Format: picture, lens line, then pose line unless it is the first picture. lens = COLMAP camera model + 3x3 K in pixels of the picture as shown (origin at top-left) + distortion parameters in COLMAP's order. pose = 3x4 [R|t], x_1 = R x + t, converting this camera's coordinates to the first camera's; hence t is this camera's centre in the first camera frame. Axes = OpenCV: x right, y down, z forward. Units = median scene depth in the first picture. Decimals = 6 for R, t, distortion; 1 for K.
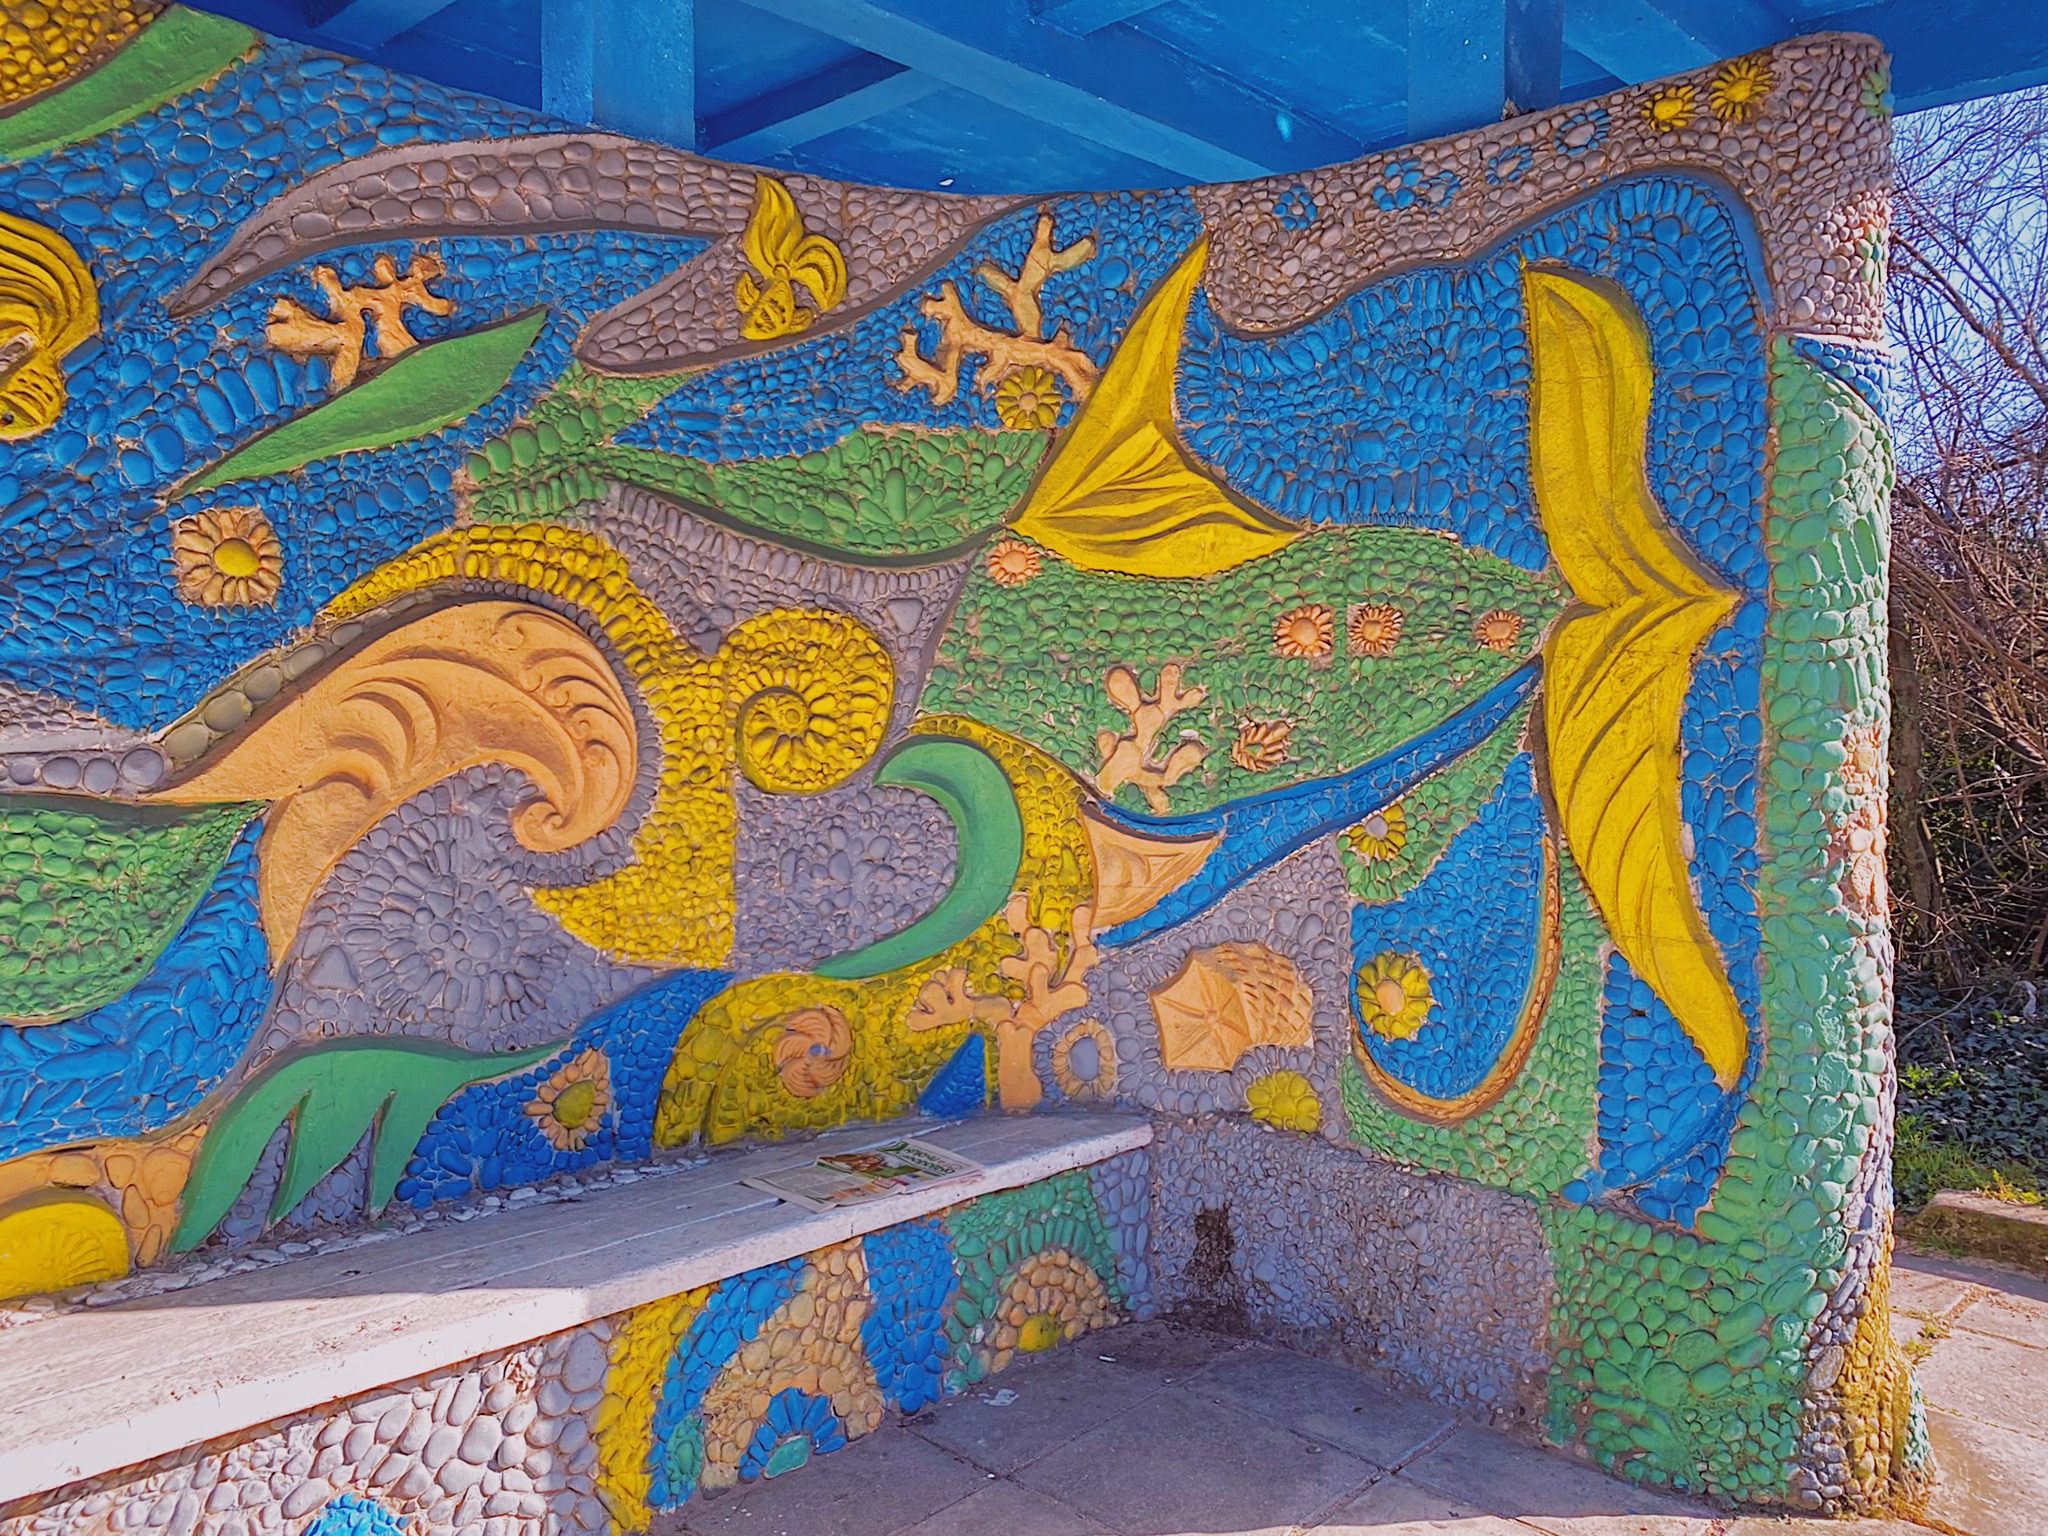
lens RADIAL K [[1584.1, 0, 1032.4], [0, 1584.1, 761.5], [0, 0, 1]] dist [0.028097, -0.029210]
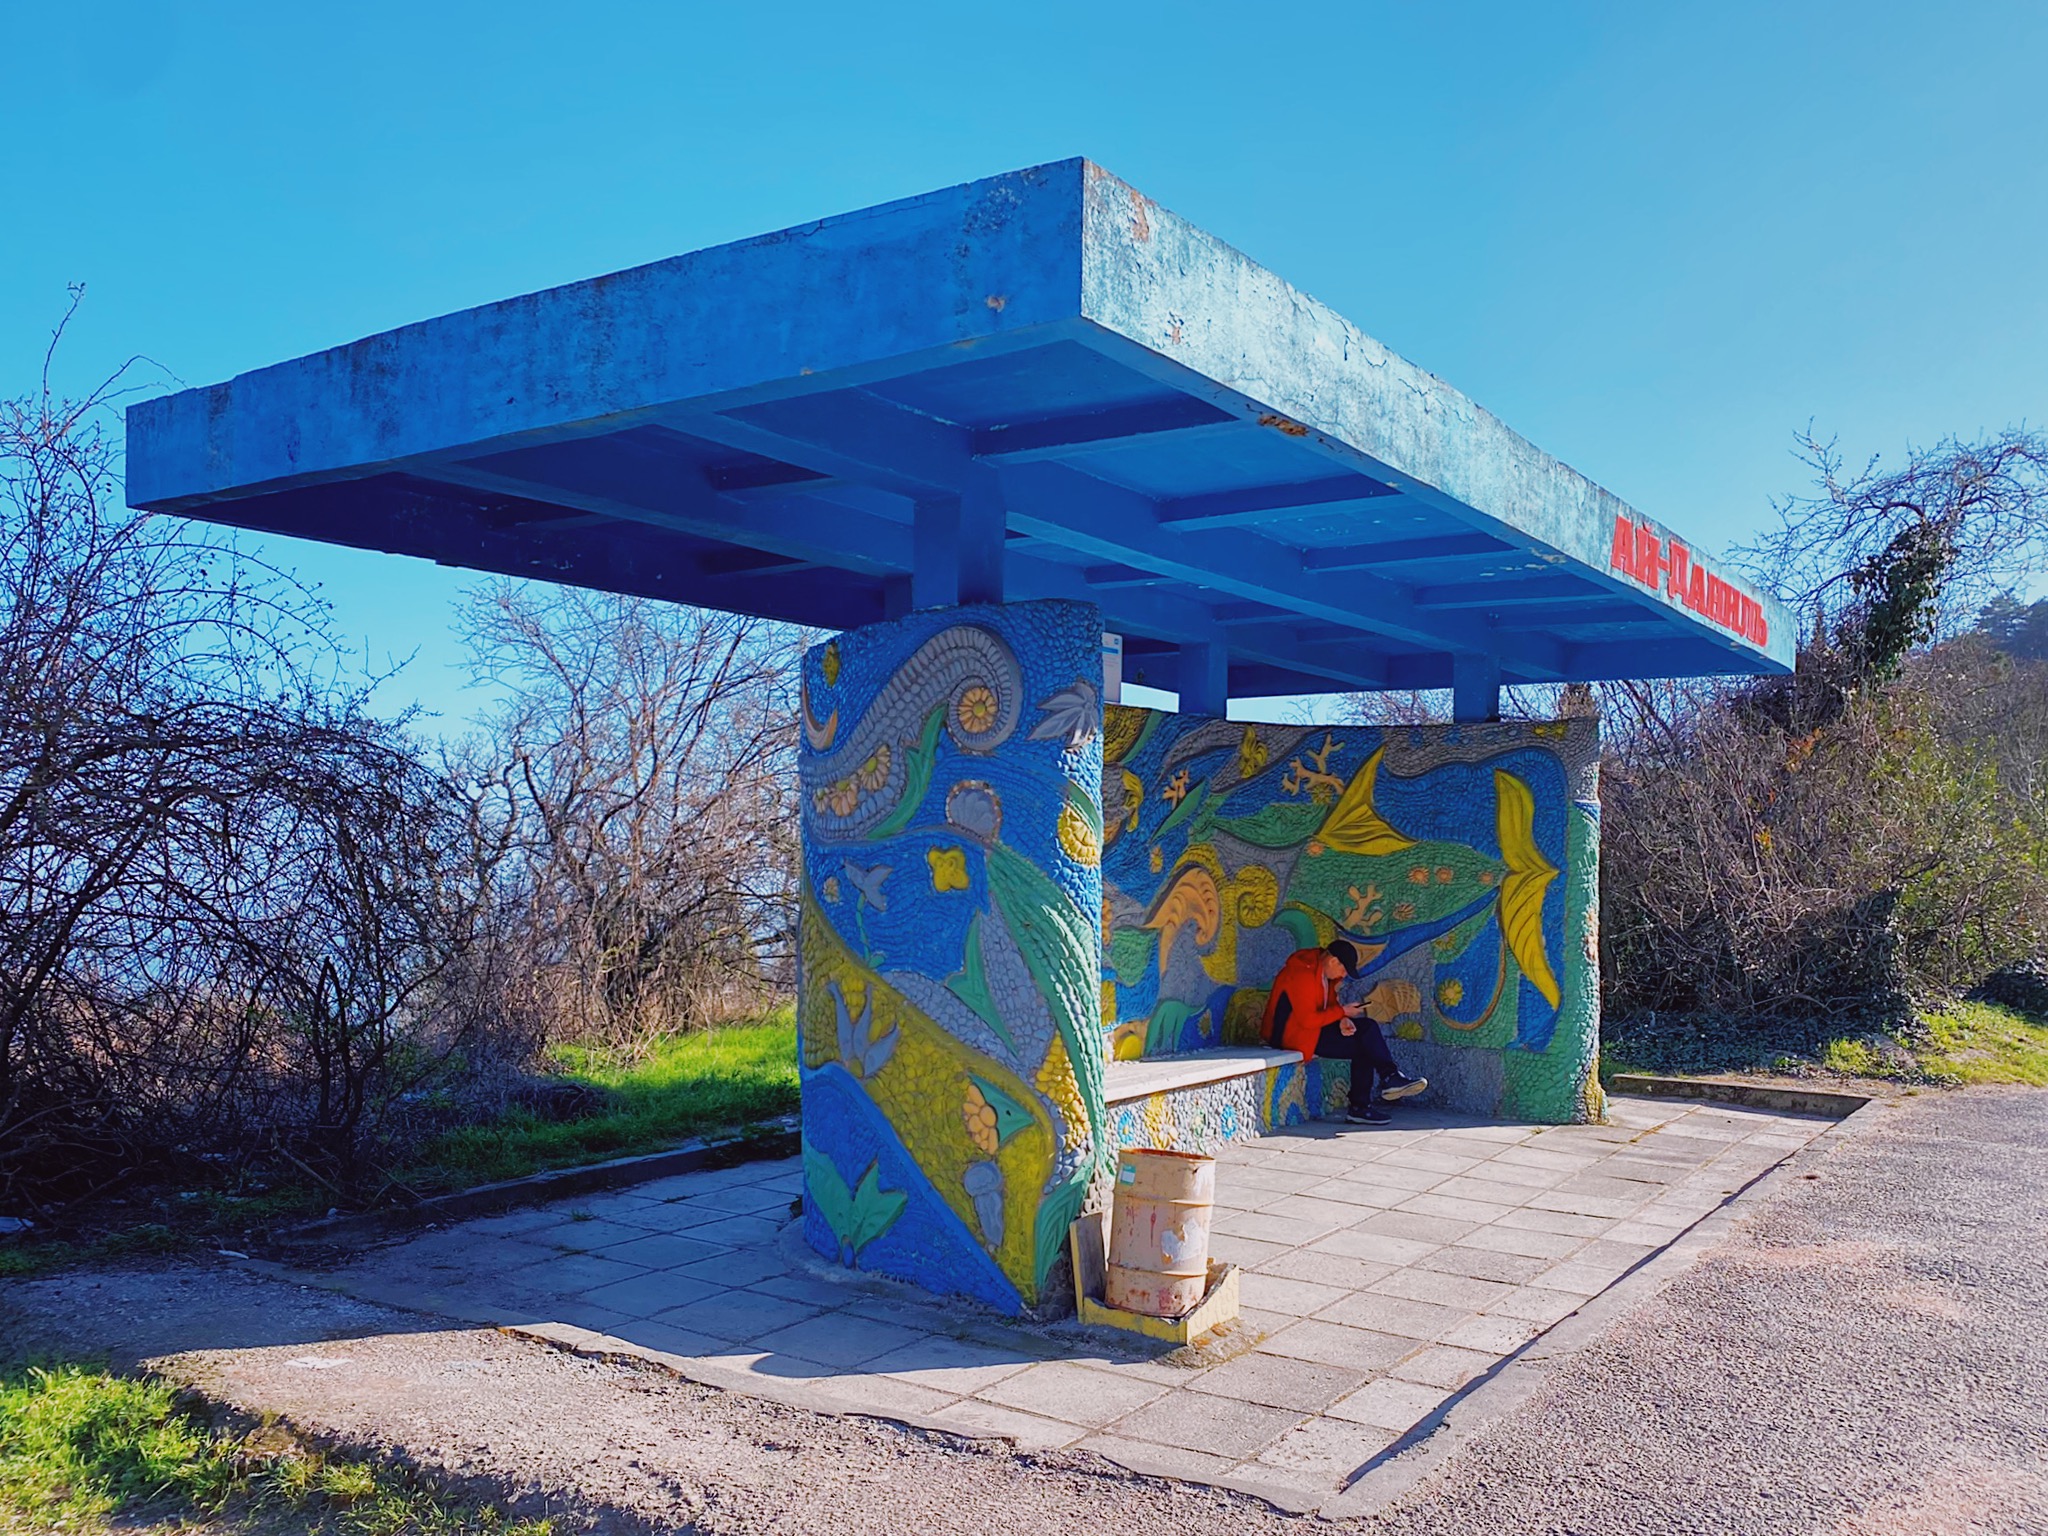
lens RADIAL K [[1584.1, 0, 977.5], [0, 1584.1, 891.9], [0, 0, 1]] dist [0.028097, -0.029210]
pose [[0.992362, 0.004641, 0.123271, -1.138167], [-0.002567, 0.999853, -0.016978, 0.005642], [-0.123332, 0.016532, 0.992228, -2.096003]]
